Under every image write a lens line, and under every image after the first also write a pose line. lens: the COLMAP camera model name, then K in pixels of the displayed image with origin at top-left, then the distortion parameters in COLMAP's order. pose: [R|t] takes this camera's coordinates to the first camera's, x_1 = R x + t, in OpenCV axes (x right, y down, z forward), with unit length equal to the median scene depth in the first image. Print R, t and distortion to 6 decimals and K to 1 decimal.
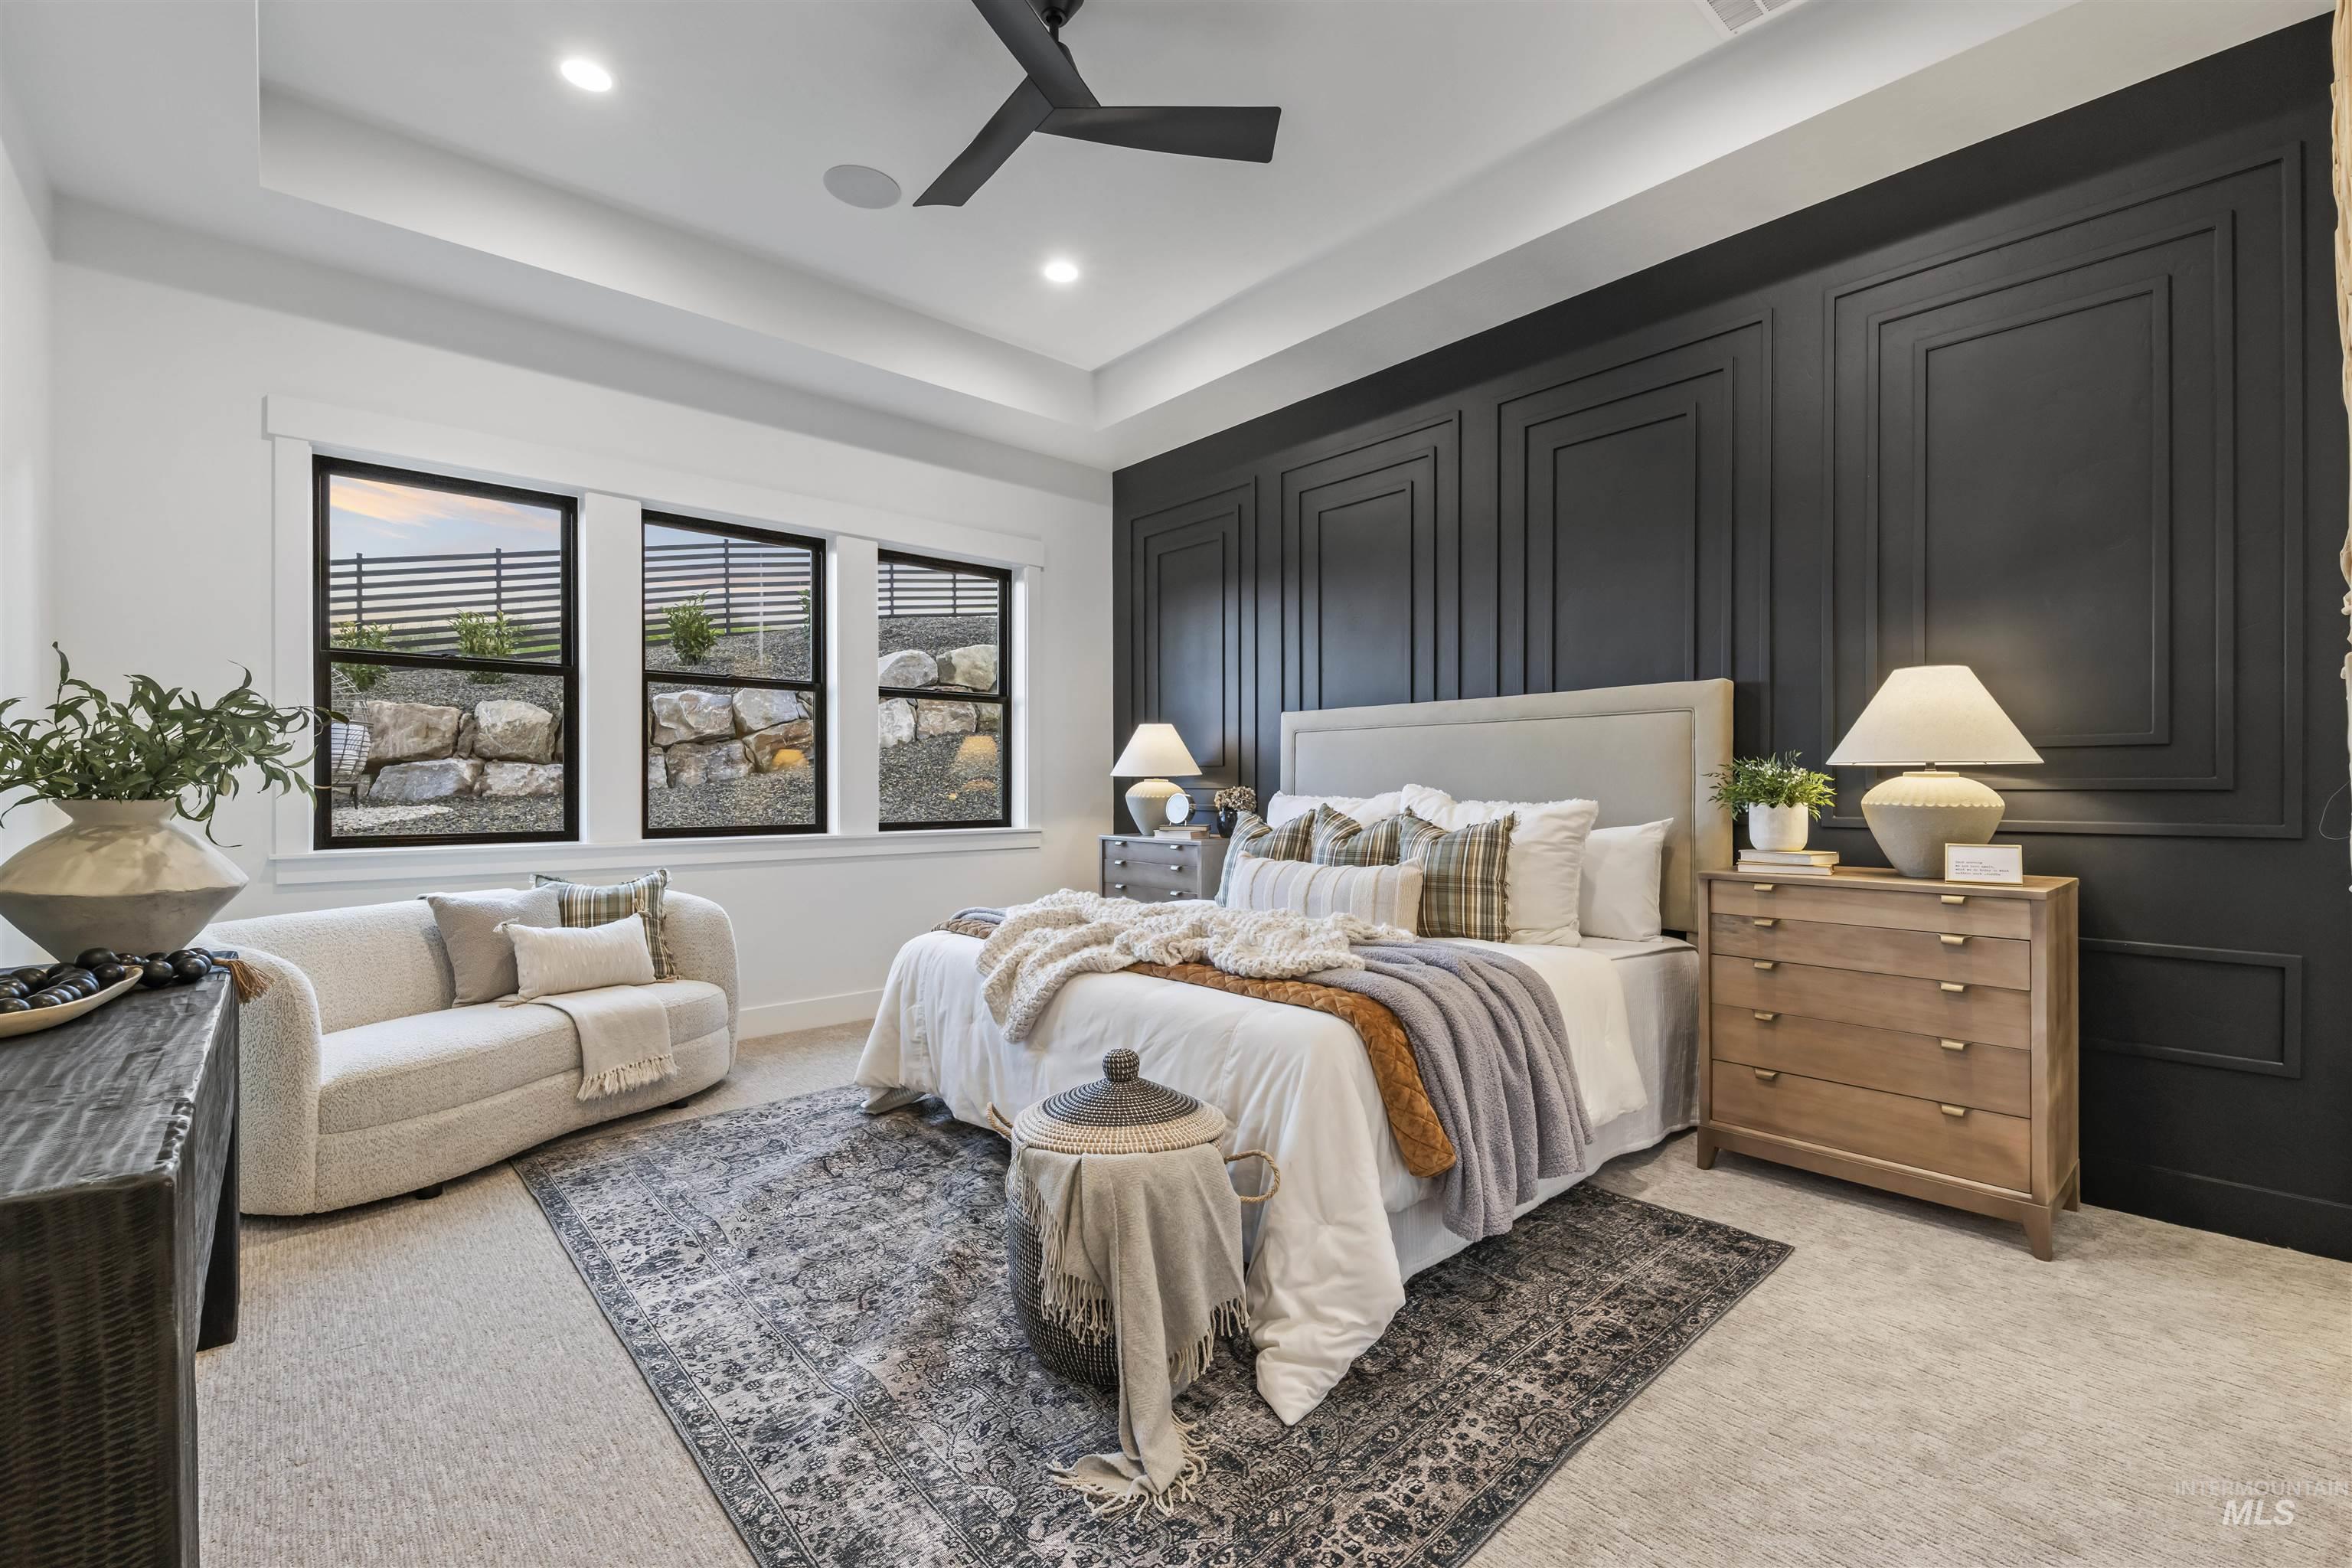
lens RADIAL K [[994.6, 0, 1178.9], [0, 994.6, 750.7], [0, 0, 1]] dist [0.033778, 0.000042]
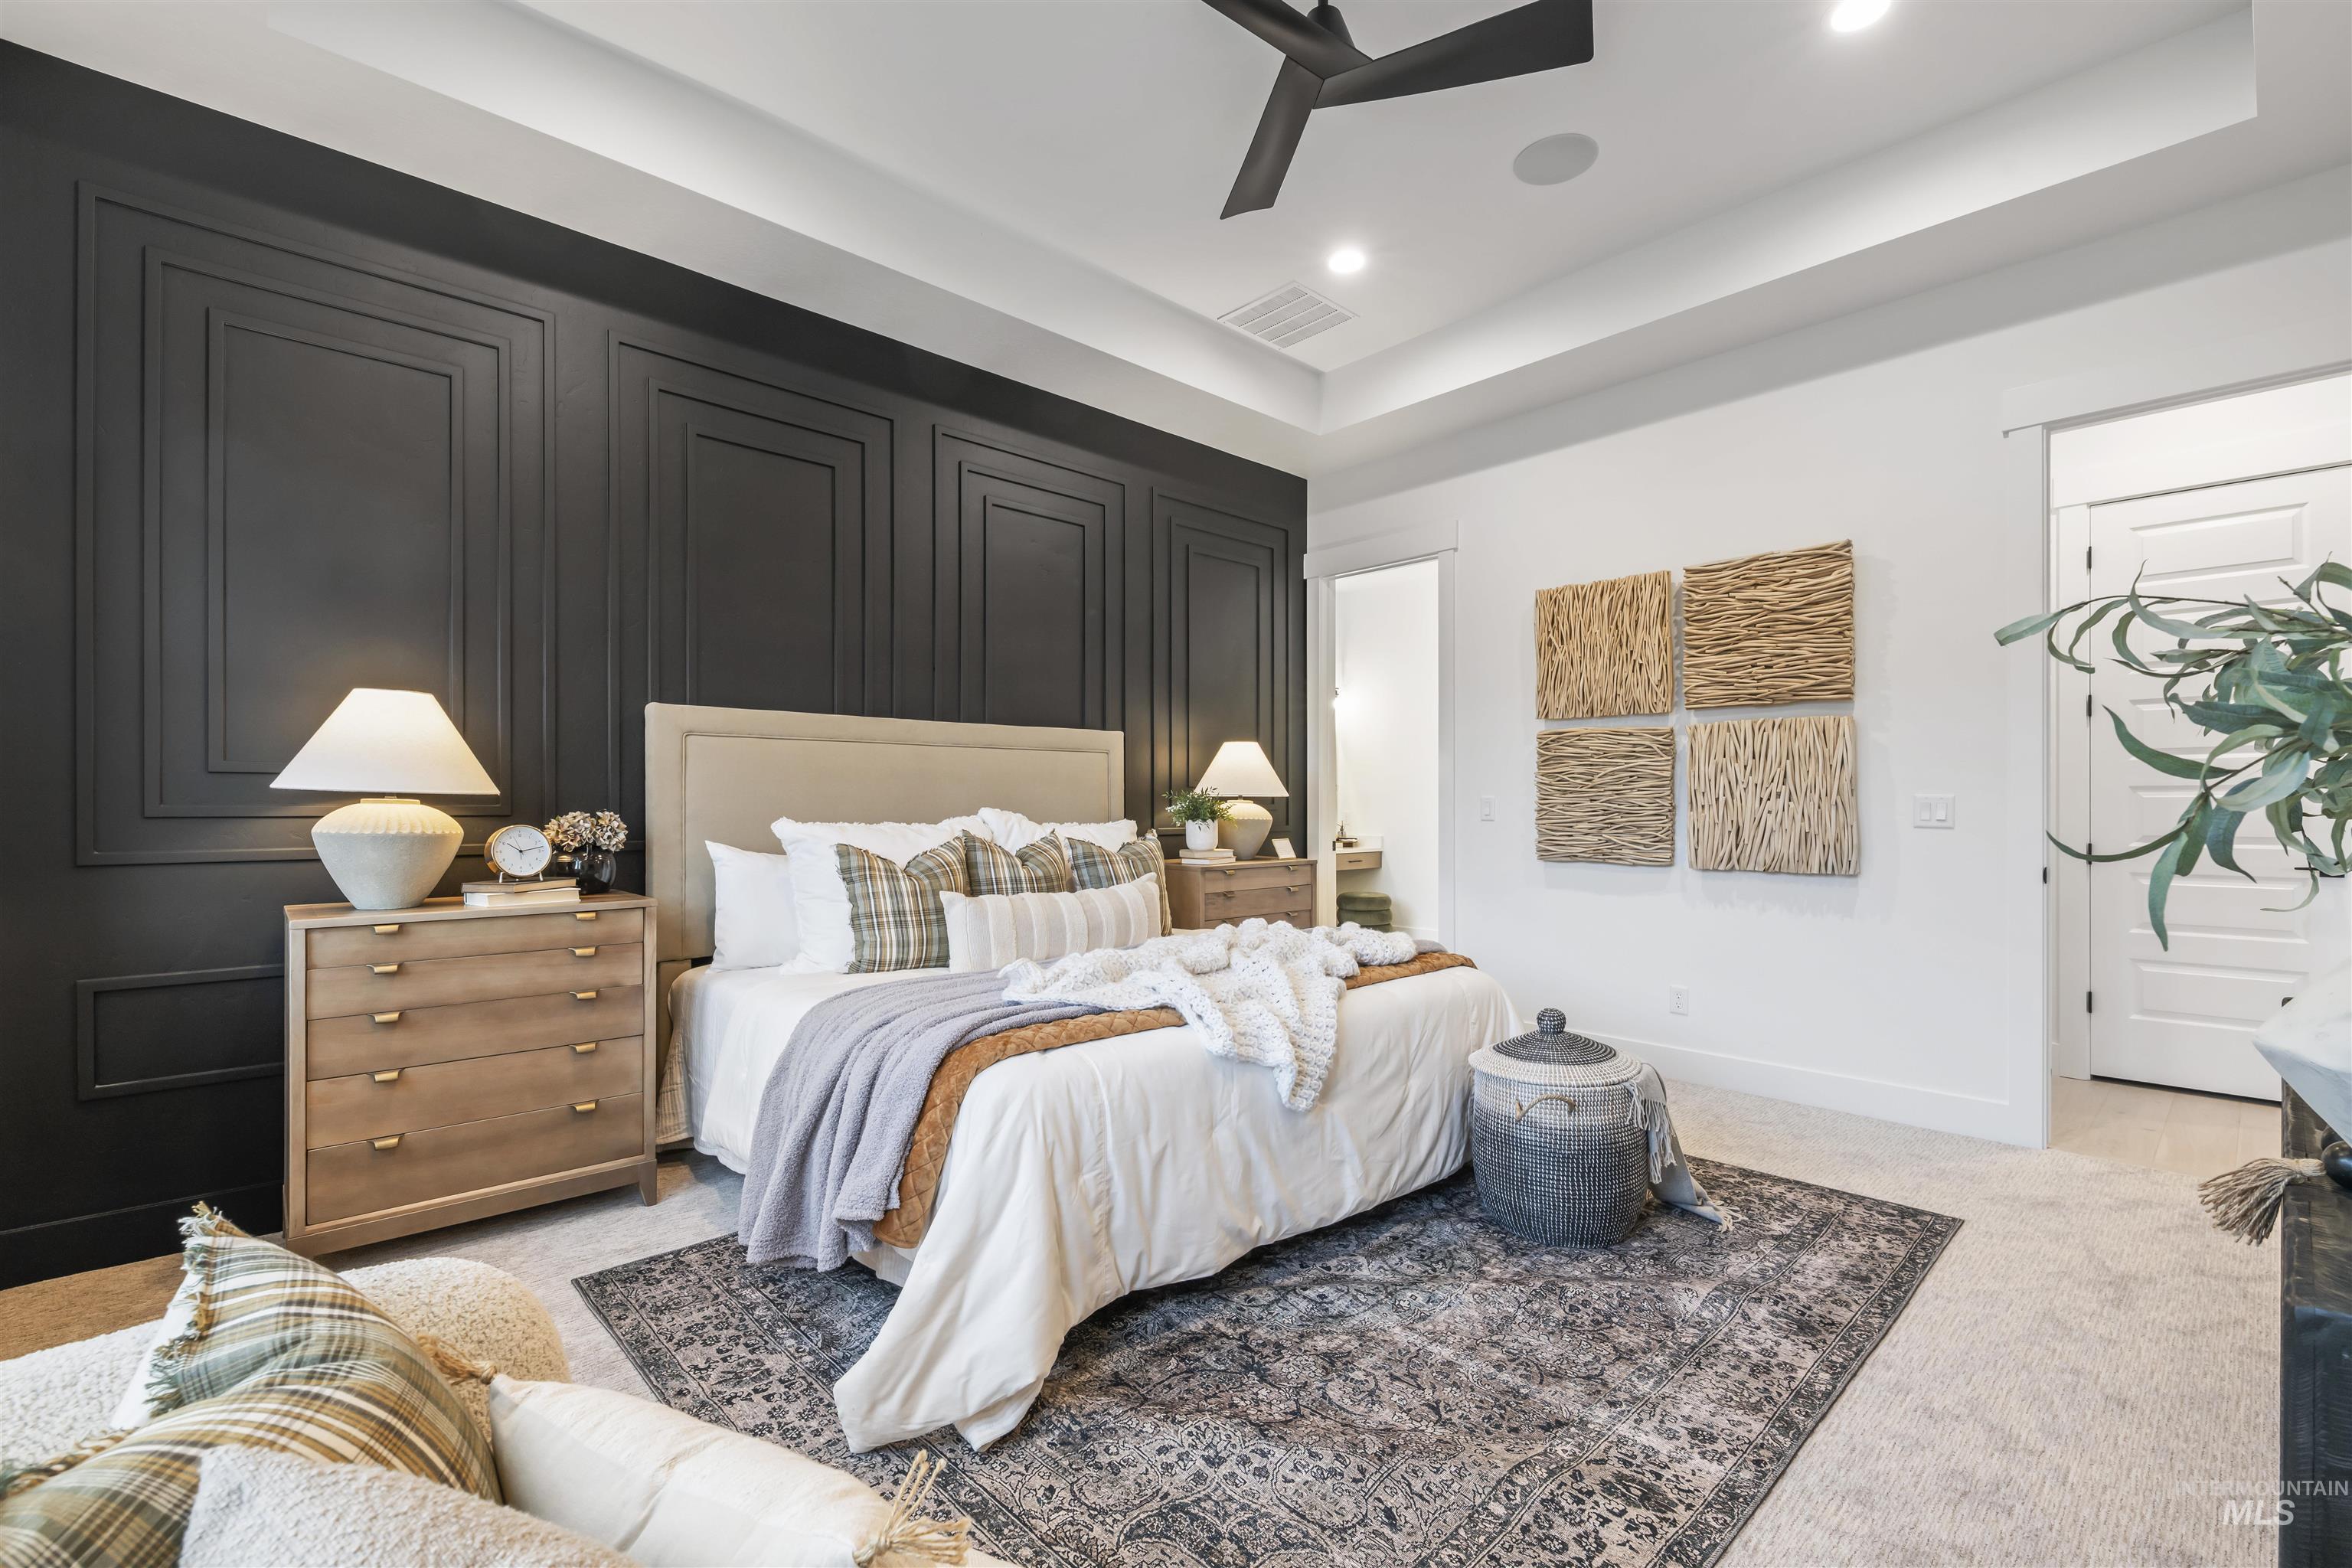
lens RADIAL K [[1014.0, 0, 1176.0], [0, 1014.0, 784.0], [0, 0, 1]] dist [0.004308, 0.000049]
pose [[-0.018468, 0.025470, 0.999505, -1.050664], [-0.031096, 0.999177, -0.026037, 0.042397], [-0.999346, -0.031562, -0.017661, 1.158931]]
